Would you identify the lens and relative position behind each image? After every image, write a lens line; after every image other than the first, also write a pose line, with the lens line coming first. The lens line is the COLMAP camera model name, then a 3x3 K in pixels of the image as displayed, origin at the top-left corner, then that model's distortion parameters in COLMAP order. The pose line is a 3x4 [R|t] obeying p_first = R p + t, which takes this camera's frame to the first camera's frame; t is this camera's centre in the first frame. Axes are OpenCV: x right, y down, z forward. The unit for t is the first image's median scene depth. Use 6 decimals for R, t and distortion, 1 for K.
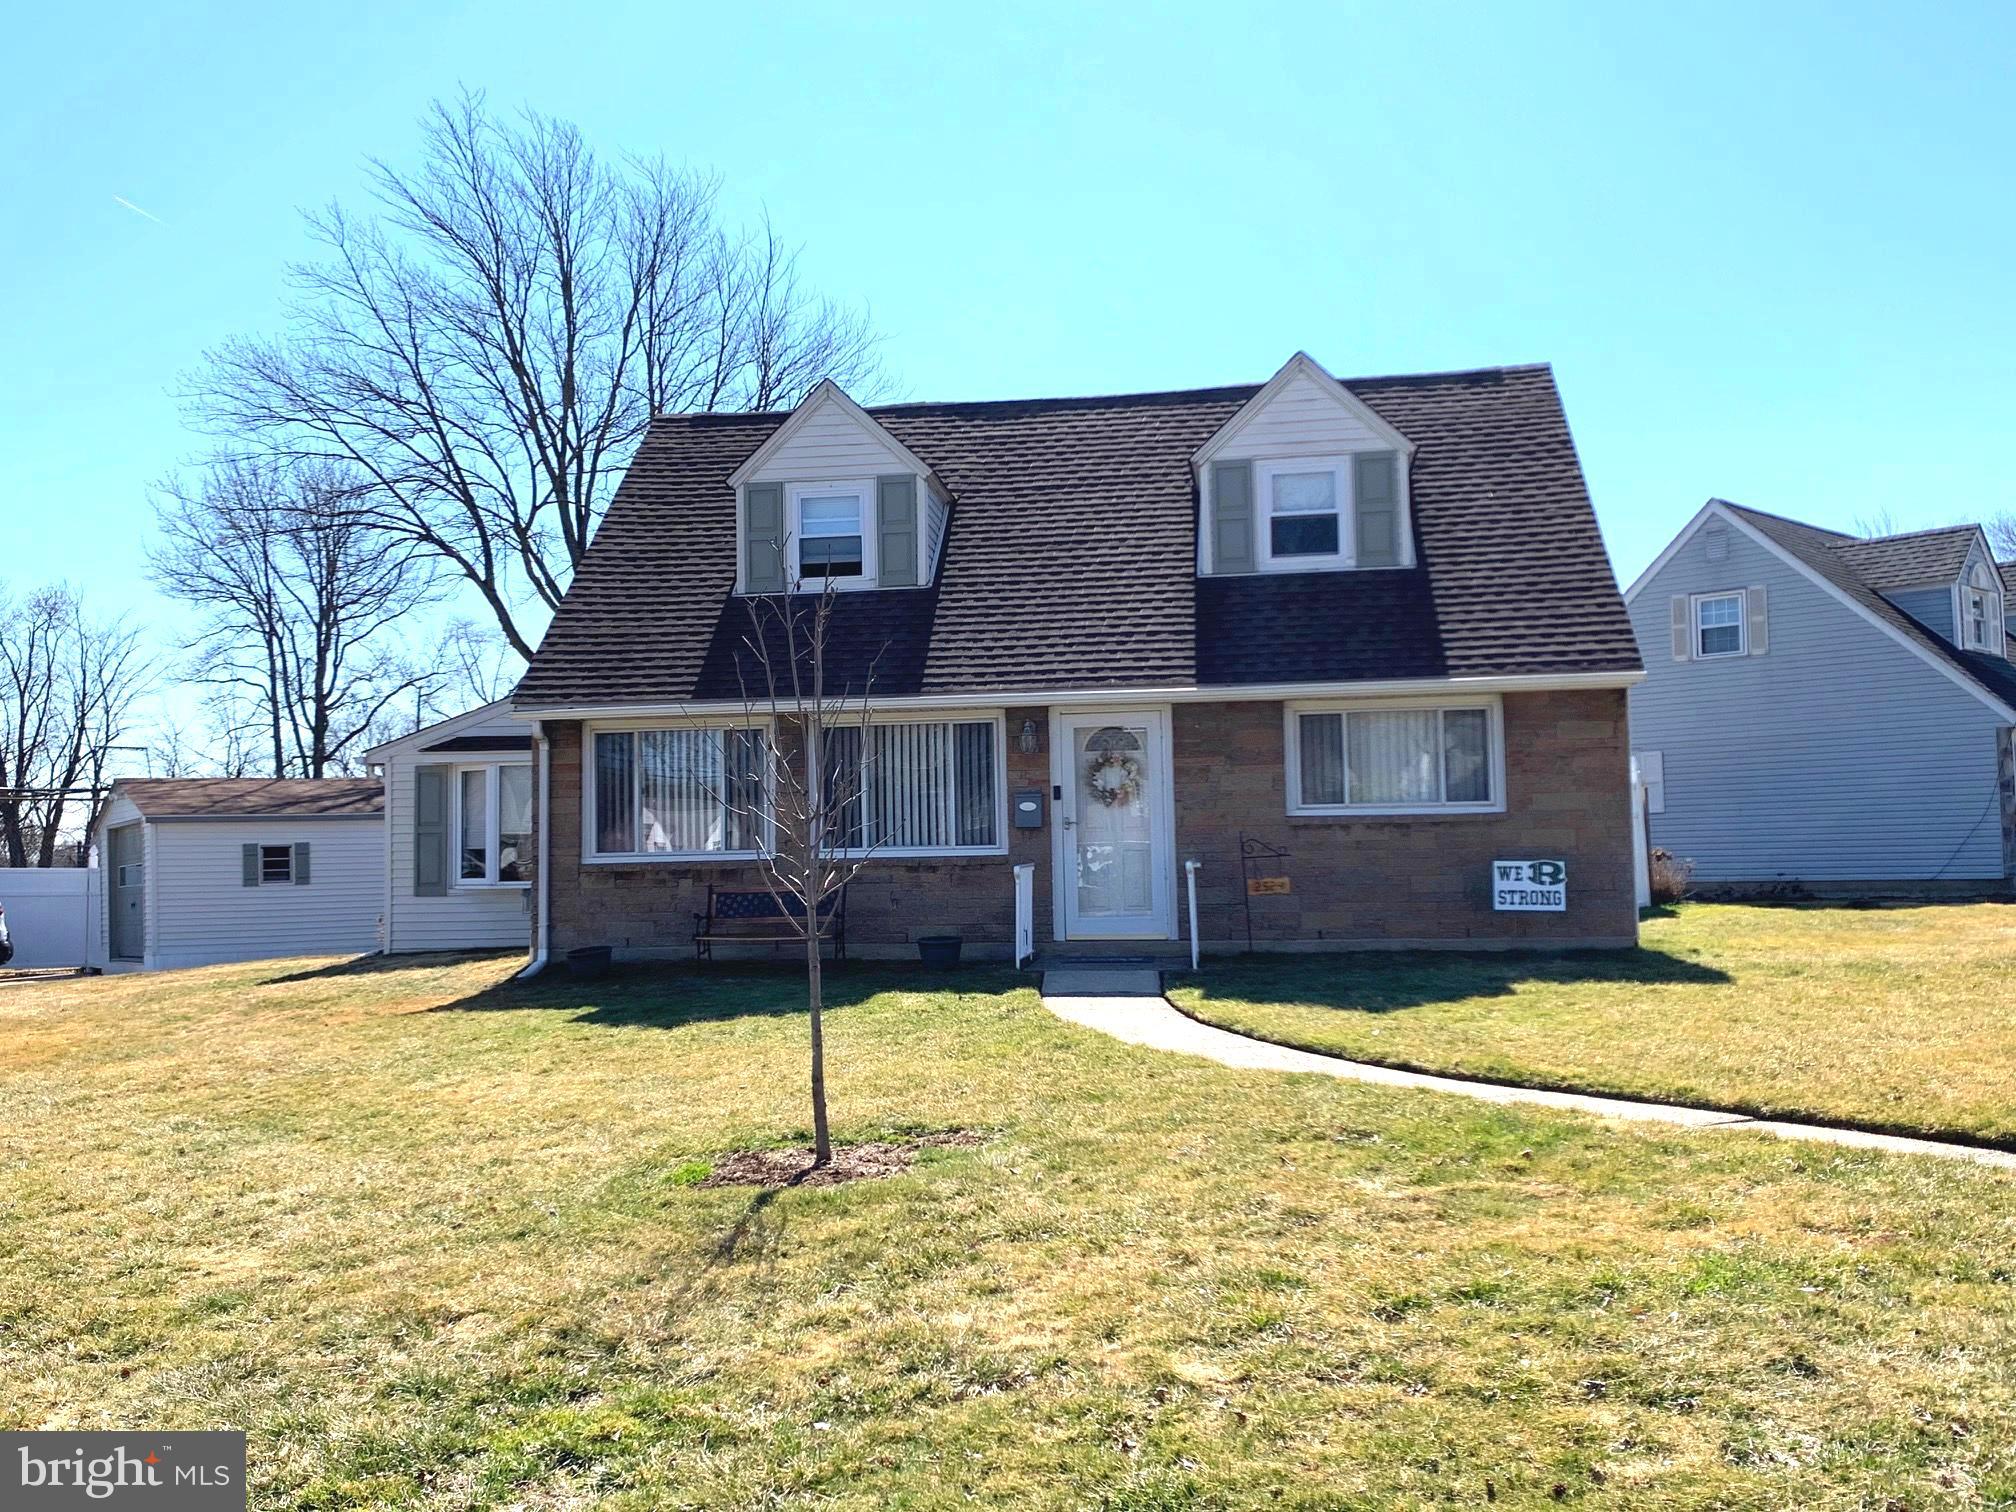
lens RADIAL K [[1962.4, 0, 1001.8], [0, 1962.4, 754.1], [0, 0, 1]] dist [0.086608, 0.000000]
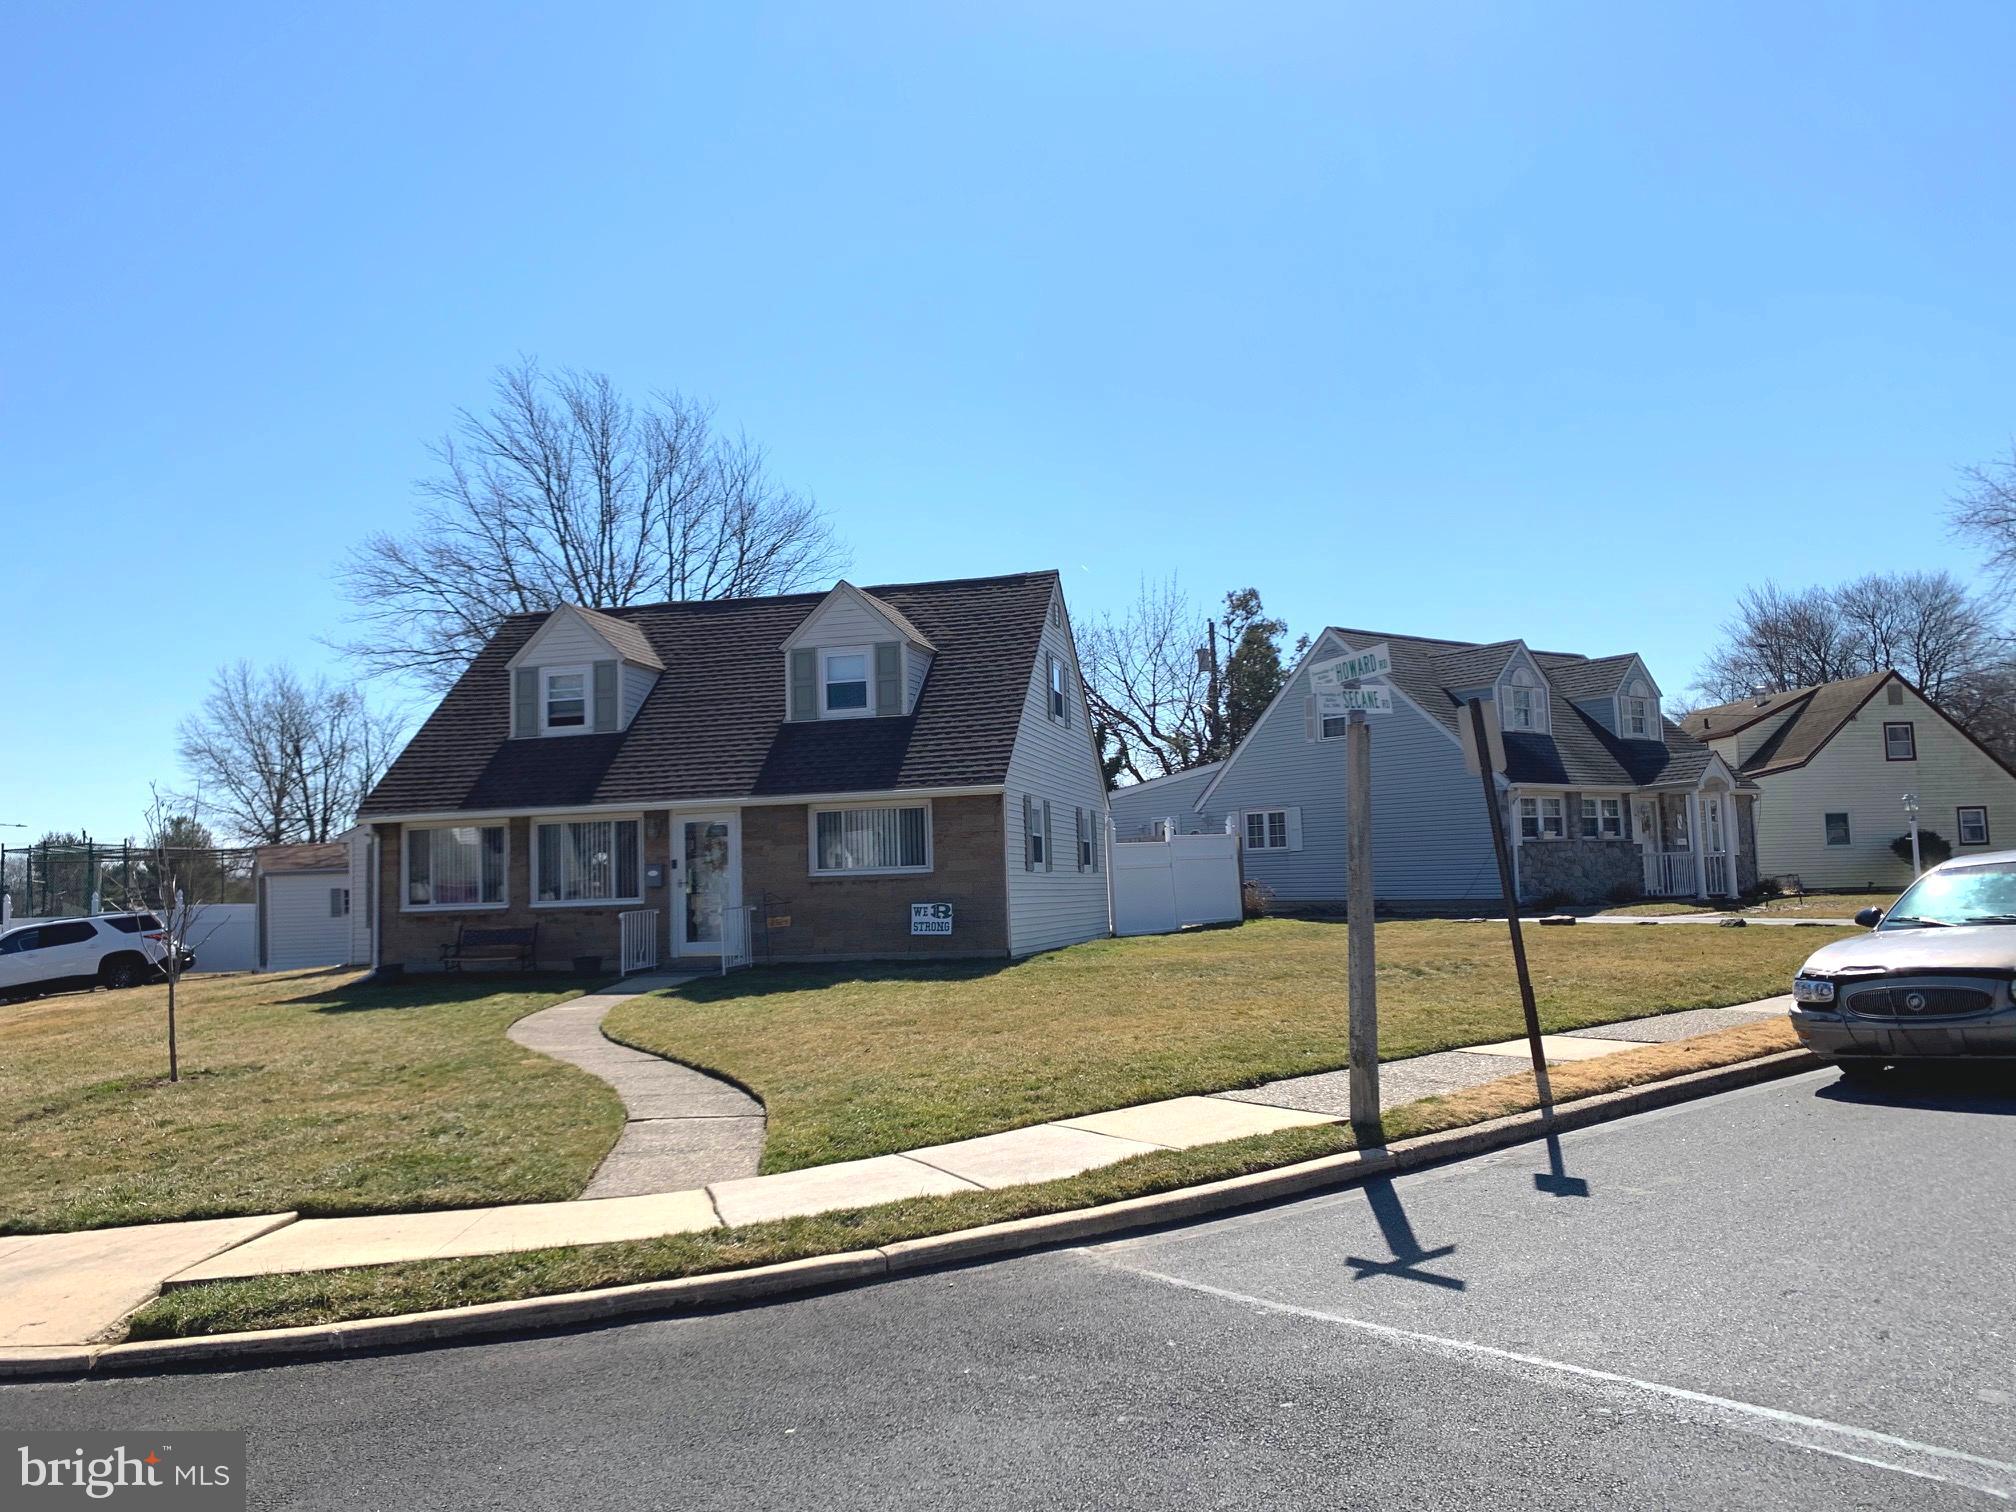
lens RADIAL K [[1600.2, 0, 1007.6], [0, 1600.2, 764.1], [0, 0, 1]] dist [0.063606, -0.073391]
pose [[0.994490, -0.022121, -0.102474, 0.406992], [0.021045, 0.999712, -0.011571, -0.038301], [0.102700, 0.009351, 0.994668, -0.255375]]
